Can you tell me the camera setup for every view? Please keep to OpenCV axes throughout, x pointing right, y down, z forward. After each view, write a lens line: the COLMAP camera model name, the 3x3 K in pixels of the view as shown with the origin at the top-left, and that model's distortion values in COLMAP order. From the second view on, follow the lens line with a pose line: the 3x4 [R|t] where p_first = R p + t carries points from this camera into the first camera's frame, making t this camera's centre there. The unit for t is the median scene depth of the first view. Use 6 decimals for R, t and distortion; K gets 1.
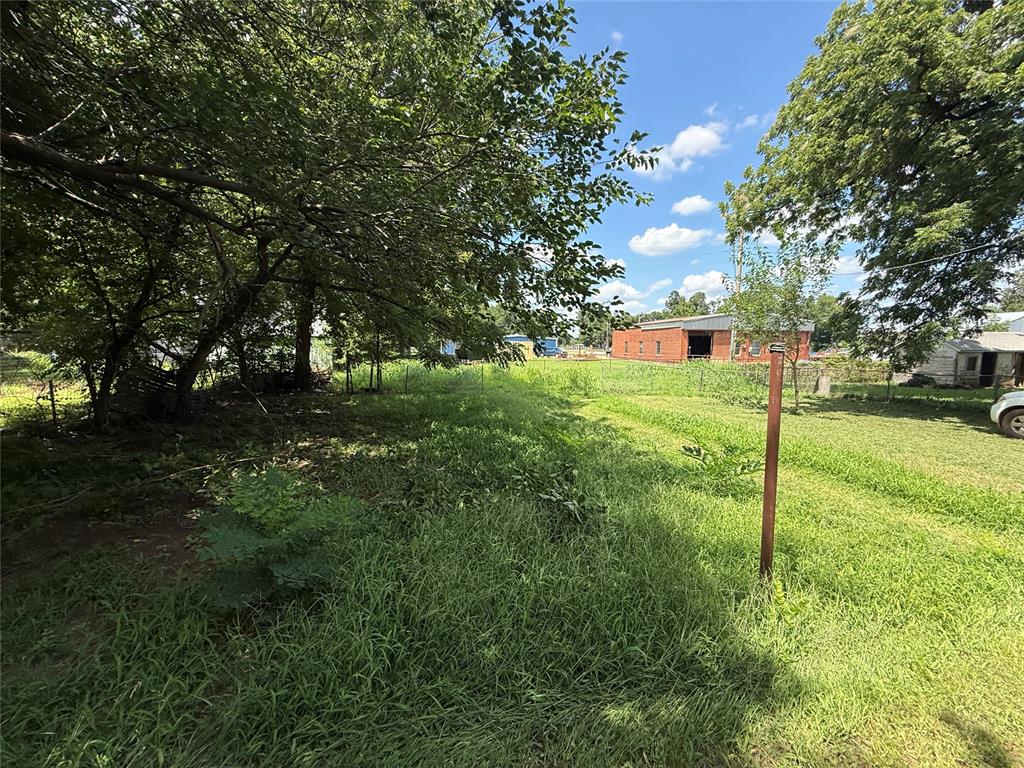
lens RADIAL K [[407.8, 0, 514.0], [0, 407.8, 384.7], [0, 0, 1]] dist [0.000046, 0.000110]
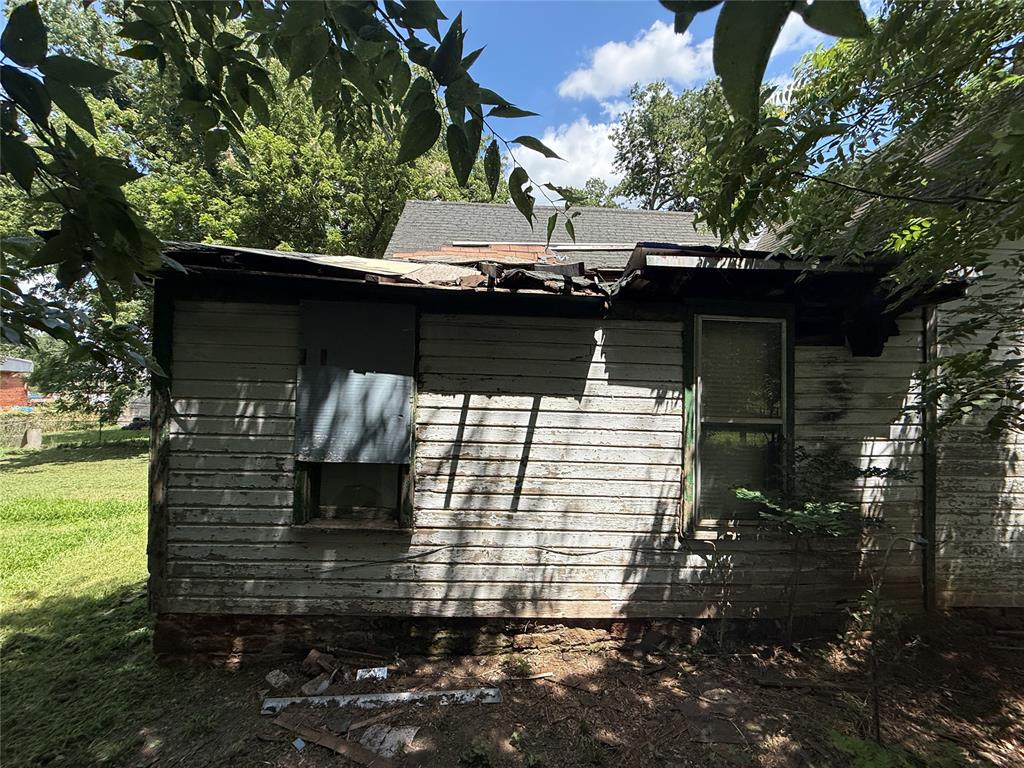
lens RADIAL K [[407.8, 0, 504.6], [0, 407.8, 384.2], [0, 0, 1]] dist [0.000046, 0.000110]
pose [[0.093025, 0.017872, 0.995503, -0.154193], [0.078034, 0.996633, -0.025185, -0.020675], [-0.992601, 0.080025, 0.091317, -0.309086]]
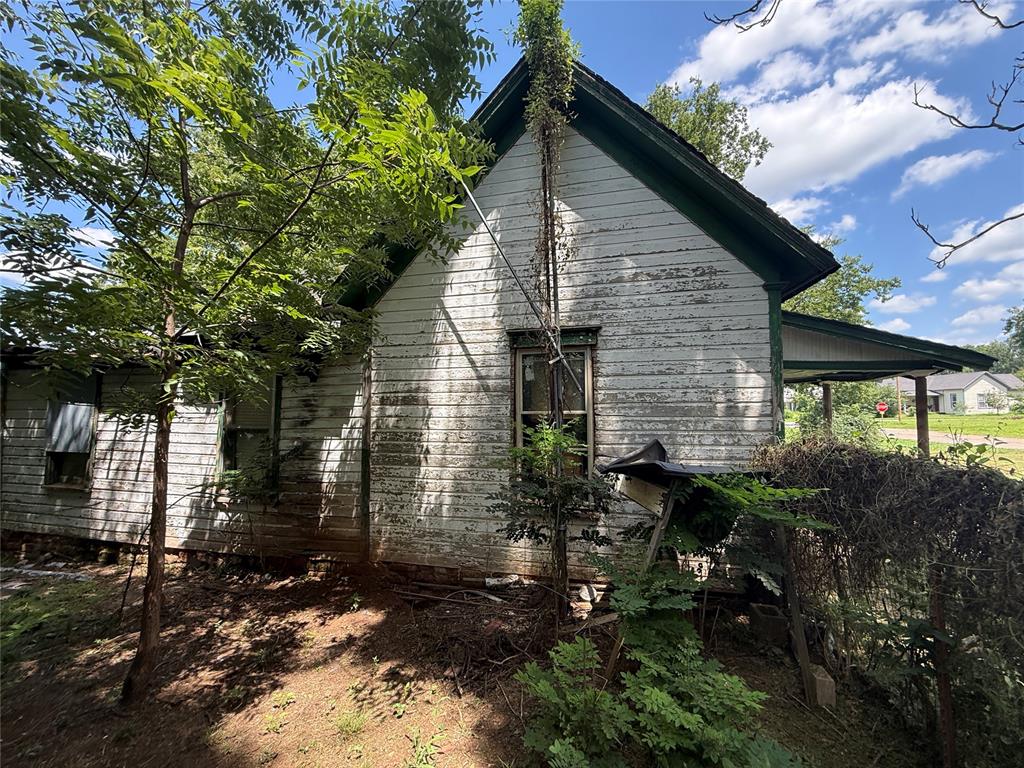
lens RADIAL K [[407.8, 0, 501.0], [0, 407.8, 385.6], [0, 0, 1]] dist [0.000046, 0.000110]
pose [[0.363319, 0.045759, 0.930541, -0.213955], [0.098080, 0.991365, -0.087044, 0.189522], [-0.926488, 0.122892, 0.355693, -2.529918]]
